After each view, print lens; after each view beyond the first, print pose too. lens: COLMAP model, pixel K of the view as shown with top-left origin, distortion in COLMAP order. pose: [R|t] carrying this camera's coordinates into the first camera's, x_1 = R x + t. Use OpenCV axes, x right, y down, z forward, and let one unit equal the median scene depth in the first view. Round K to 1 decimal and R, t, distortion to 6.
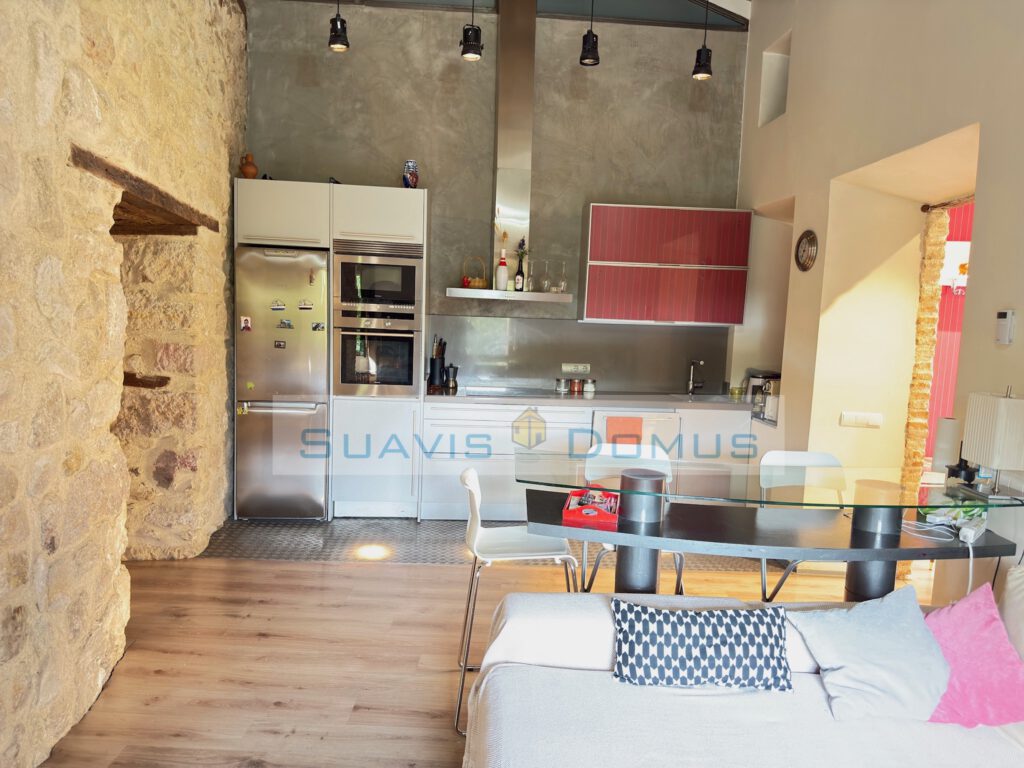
lens RADIAL K [[714.7, 0, 509.7], [0, 714.7, 394.5], [0, 0, 1]] dist [0.061232, -0.103730]
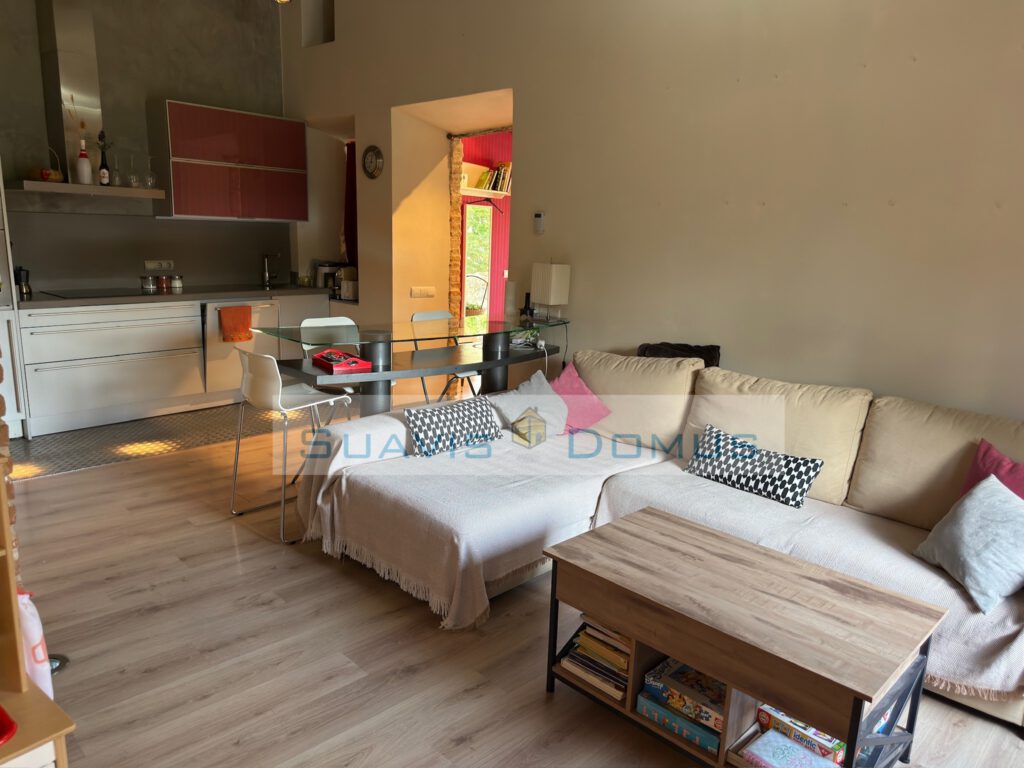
lens RADIAL K [[714.7, 0, 509.7], [0, 714.7, 394.5], [0, 0, 1]] dist [0.061232, -0.103730]
pose [[0.709200, -0.167633, 0.684788, -0.328318], [0.070901, 0.983355, 0.167293, 0.009079], [-0.701433, -0.070092, 0.709280, -0.098075]]
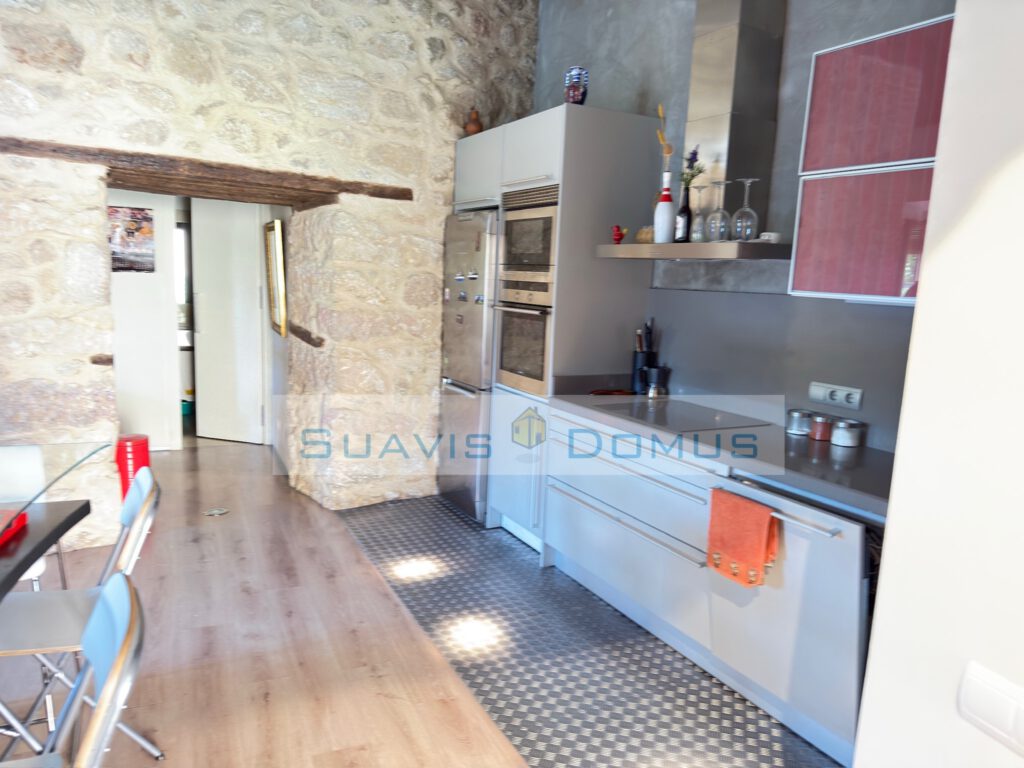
lens RADIAL K [[714.7, 0, 509.7], [0, 714.7, 394.5], [0, 0, 1]] dist [0.061232, -0.103730]
pose [[0.406641, 0.127974, -0.904580, 0.522912], [-0.134948, 0.987693, 0.079069, -0.053558], [0.903566, 0.089919, 0.418907, 0.671030]]
